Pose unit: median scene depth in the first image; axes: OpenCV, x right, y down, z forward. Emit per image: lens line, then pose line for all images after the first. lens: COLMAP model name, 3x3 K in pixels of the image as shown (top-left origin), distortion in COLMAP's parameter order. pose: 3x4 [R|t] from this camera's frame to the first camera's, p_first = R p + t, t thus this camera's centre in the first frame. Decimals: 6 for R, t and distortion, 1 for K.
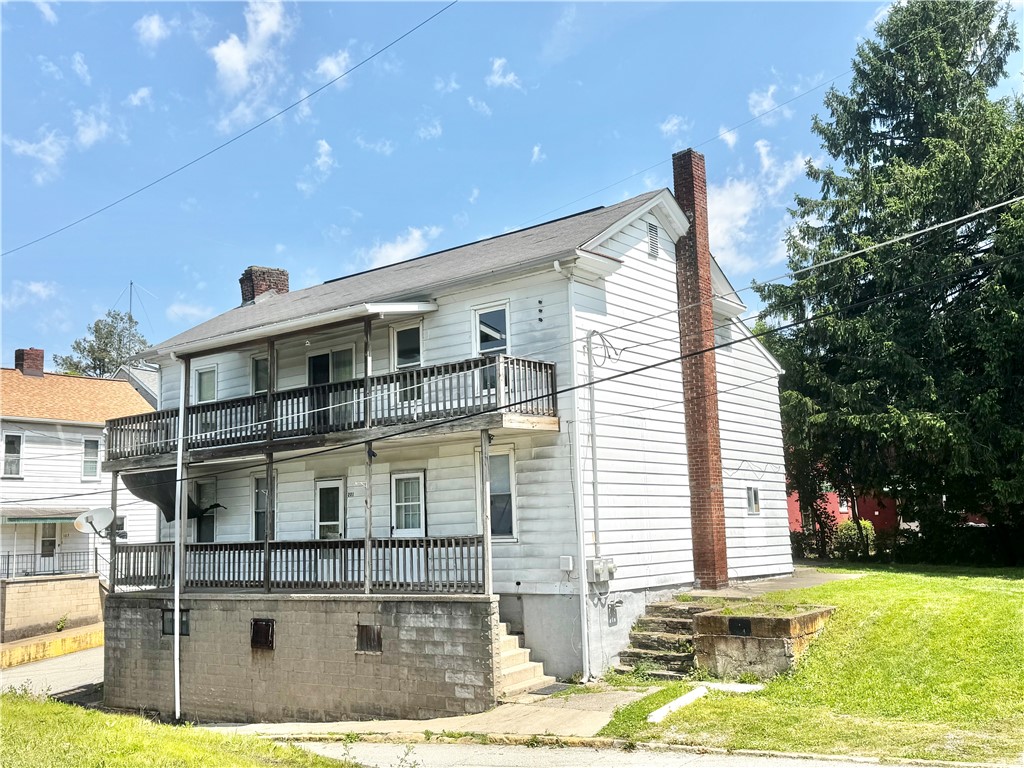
lens RADIAL K [[999.1, 0, 514.5], [0, 999.1, 376.6], [0, 0, 1]] dist [0.077528, 0.000000]
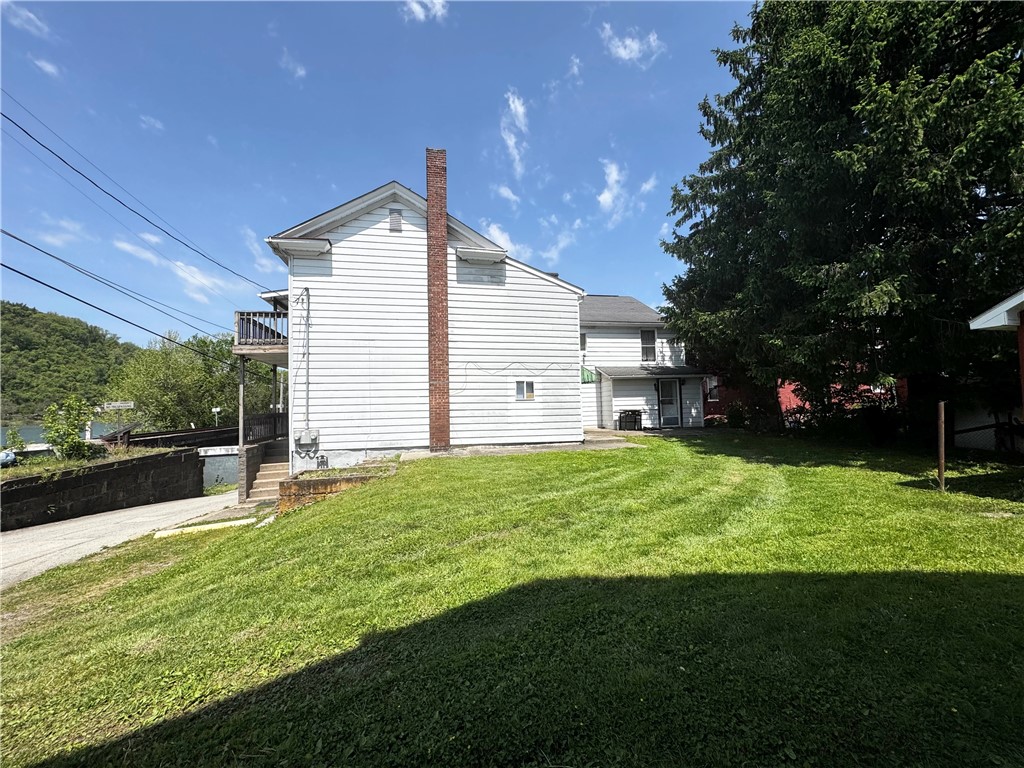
lens RADIAL K [[407.1, 0, 509.3], [0, 407.1, 386.8], [0, 0, 1]] dist [-0.002425, 0.000358]
pose [[0.765546, -0.021005, -0.643039, 0.655468], [0.095773, 0.992052, 0.081614, 0.078213], [0.636213, -0.124065, 0.761473, 0.618863]]
